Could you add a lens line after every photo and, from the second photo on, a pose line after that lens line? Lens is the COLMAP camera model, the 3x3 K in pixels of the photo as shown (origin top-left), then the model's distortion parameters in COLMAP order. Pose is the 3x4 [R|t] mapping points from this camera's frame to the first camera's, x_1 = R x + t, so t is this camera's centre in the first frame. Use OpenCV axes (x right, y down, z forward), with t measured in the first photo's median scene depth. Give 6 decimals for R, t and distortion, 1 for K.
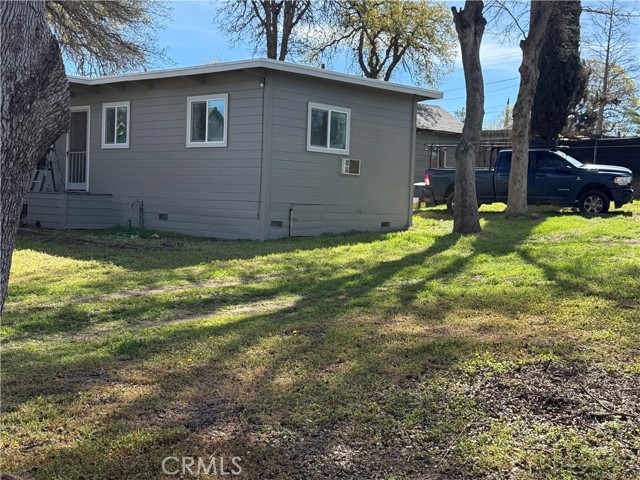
lens RADIAL K [[805.7, 0, 310.9], [0, 805.7, 241.3], [0, 0, 1]] dist [0.207087, -0.534522]
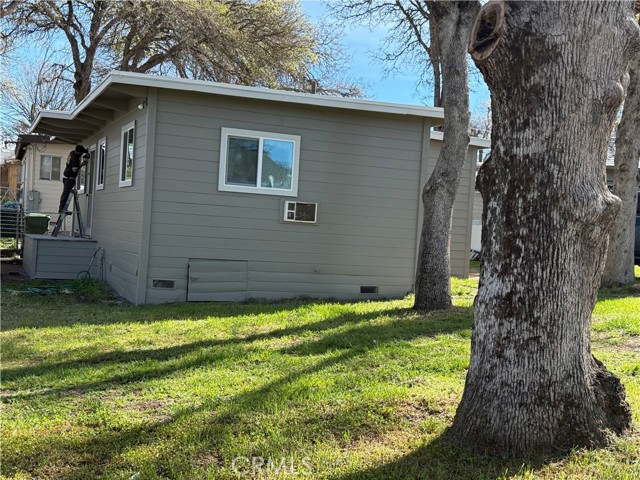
lens RADIAL K [[805.7, 0, 310.9], [0, 805.7, 241.3], [0, 0, 1]] dist [0.207087, -0.534522]
pose [[0.904256, 0.024943, -0.426261, 0.448885], [-0.048546, 0.997825, -0.044596, -0.037497], [0.424221, 0.061020, 0.903500, 0.383825]]
